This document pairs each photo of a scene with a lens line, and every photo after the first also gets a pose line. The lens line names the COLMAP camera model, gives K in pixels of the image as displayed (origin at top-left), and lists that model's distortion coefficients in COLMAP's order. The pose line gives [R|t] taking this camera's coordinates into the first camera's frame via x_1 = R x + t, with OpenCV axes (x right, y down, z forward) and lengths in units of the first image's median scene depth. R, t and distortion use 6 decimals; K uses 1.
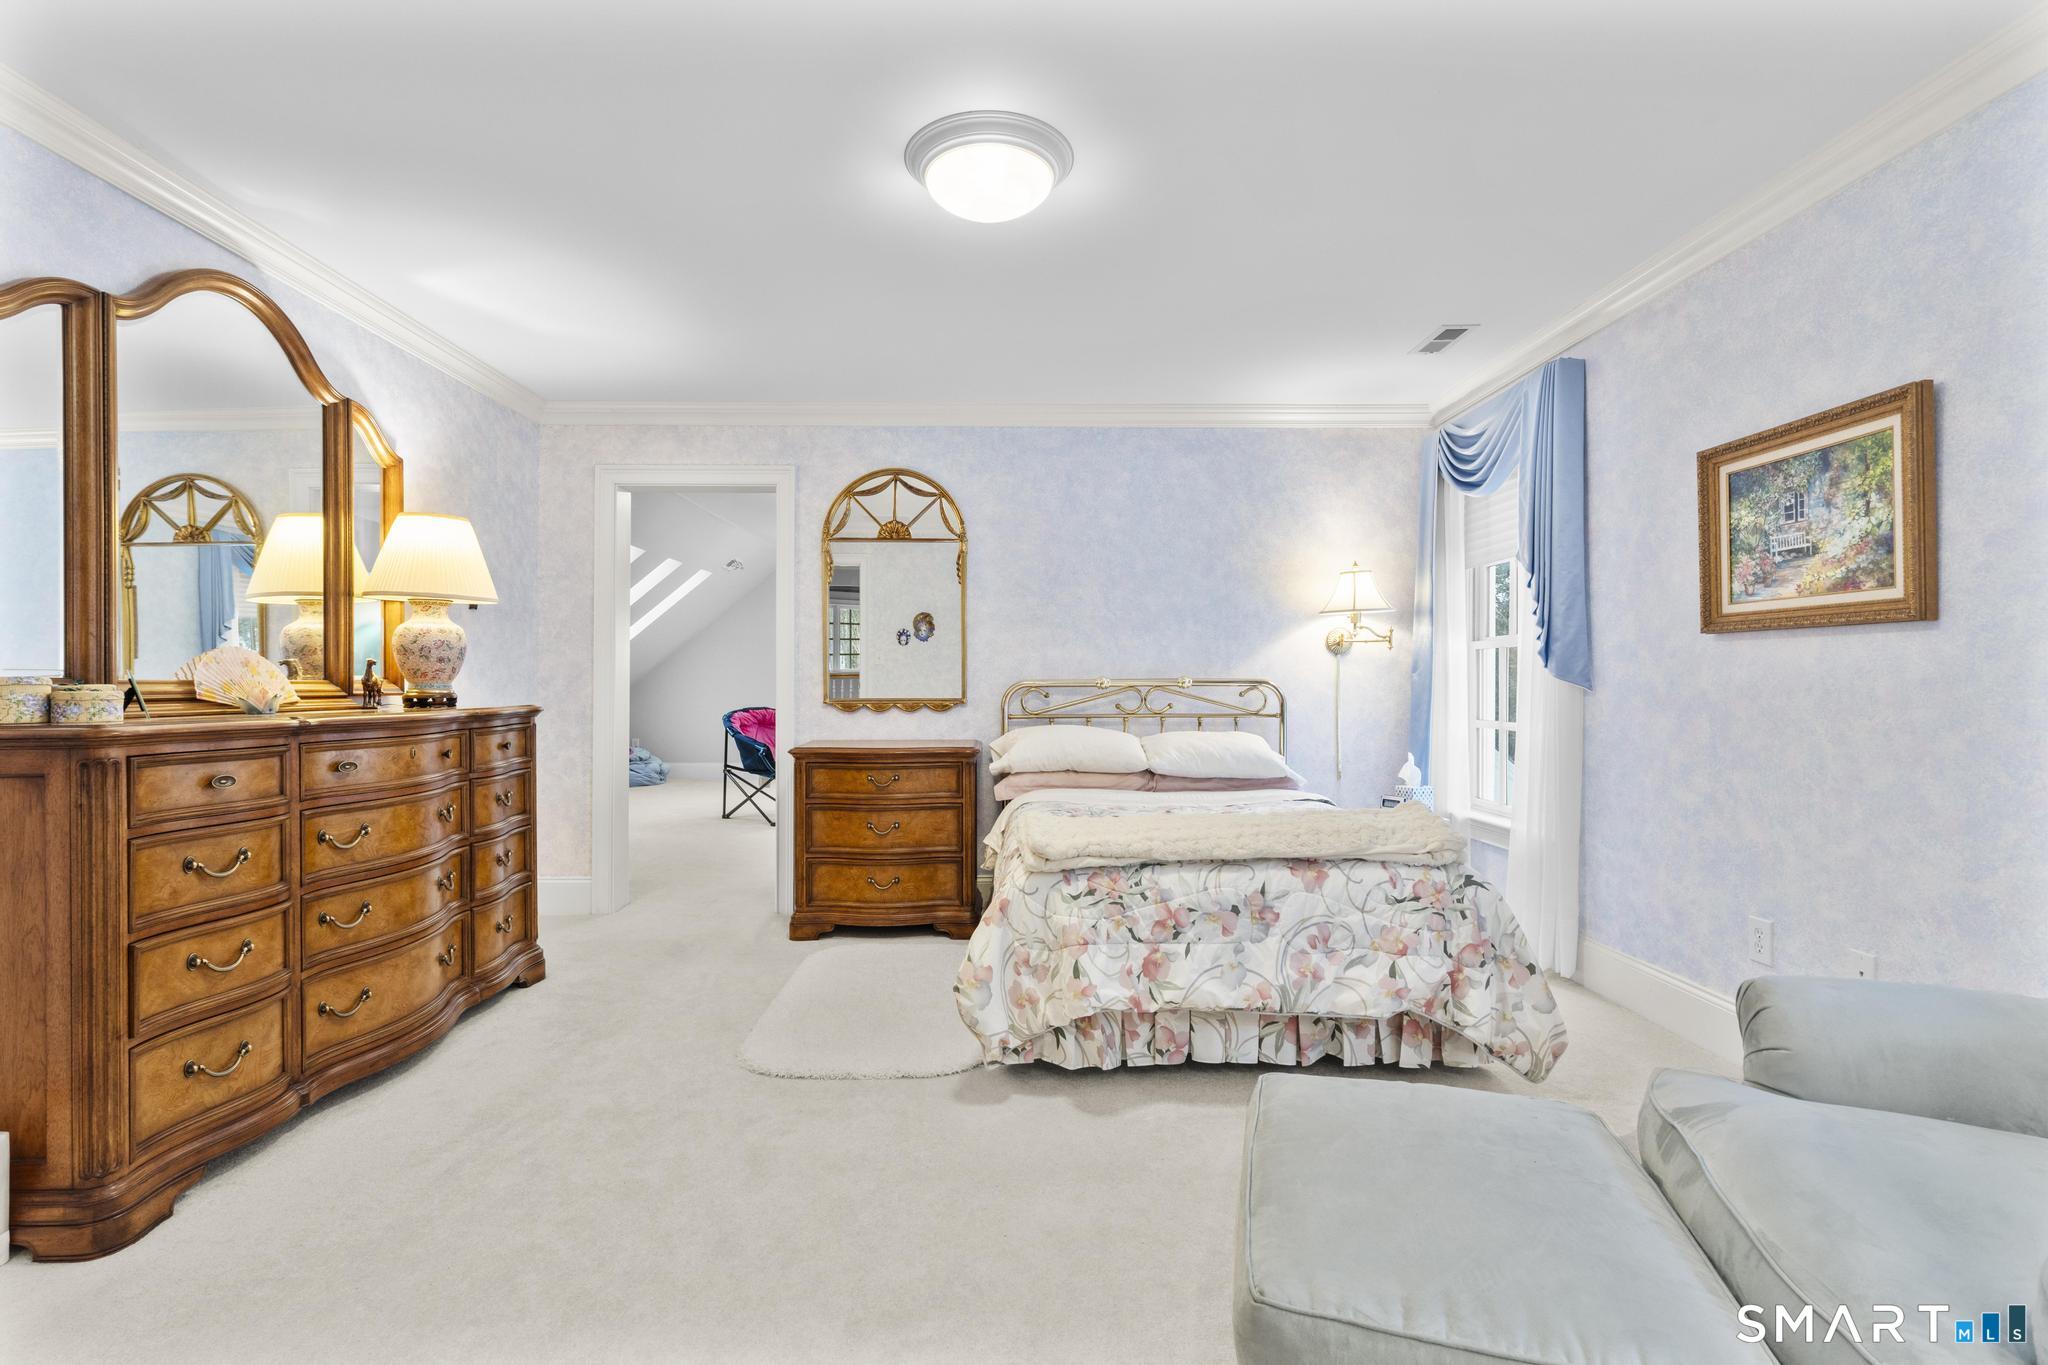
lens RADIAL K [[953.5, 0, 1021.0], [0, 953.5, 684.6], [0, 0, 1]] dist [-0.002645, 0.002976]
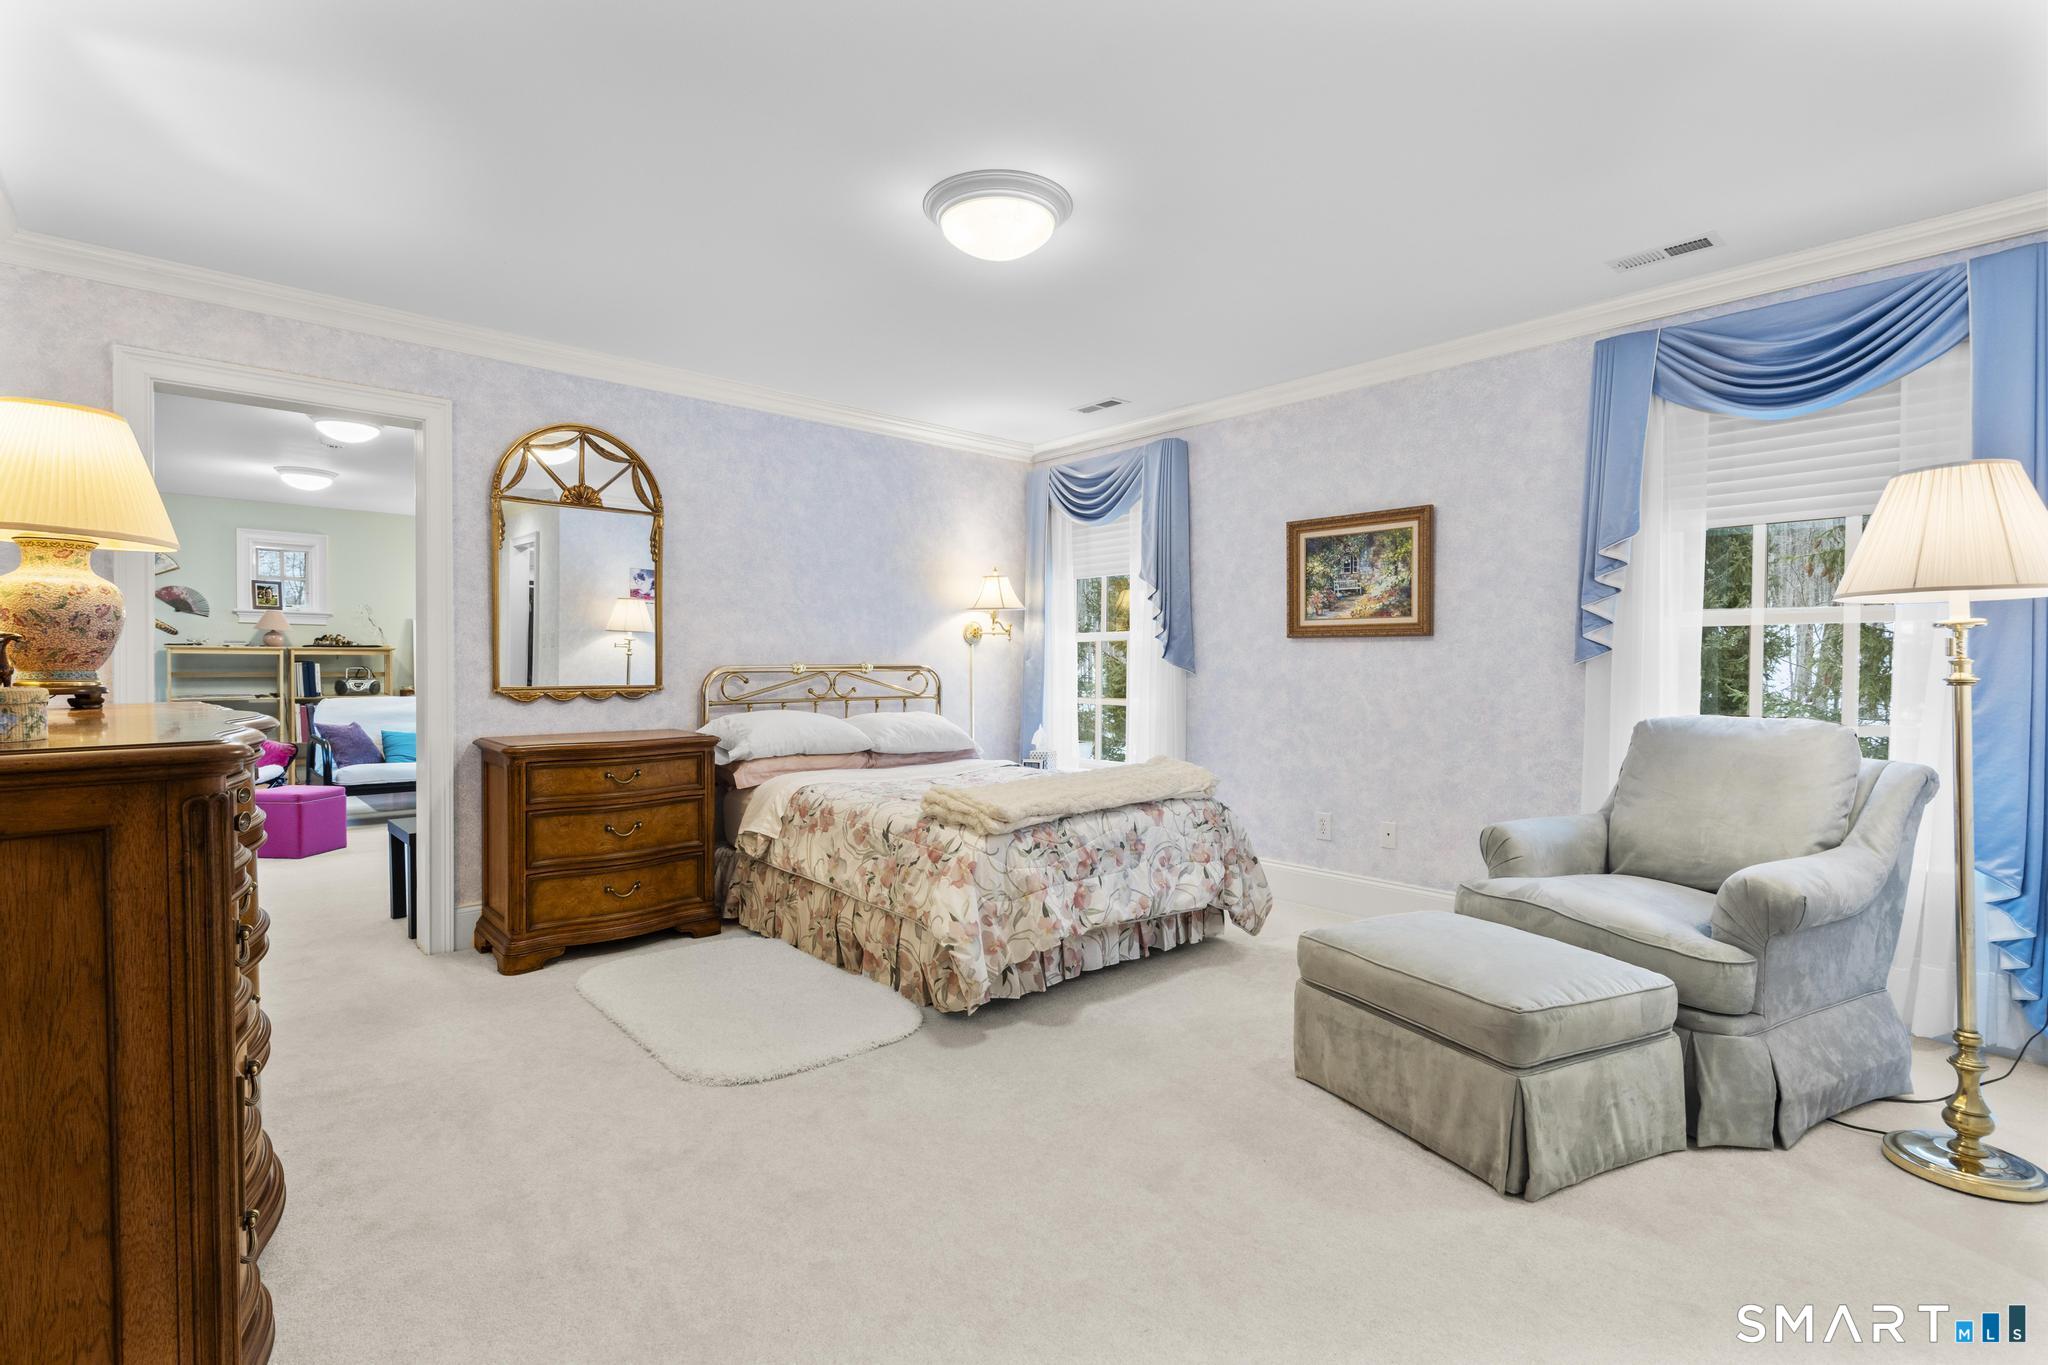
lens RADIAL K [[953.5, 0, 1022.5], [0, 953.5, 681.8], [0, 0, 1]] dist [-0.002645, 0.002976]
pose [[0.750322, -0.009741, 0.661001, -0.550139], [-0.000599, 0.999881, 0.015414, -0.004294], [-0.661072, -0.011961, 0.750227, 0.090754]]
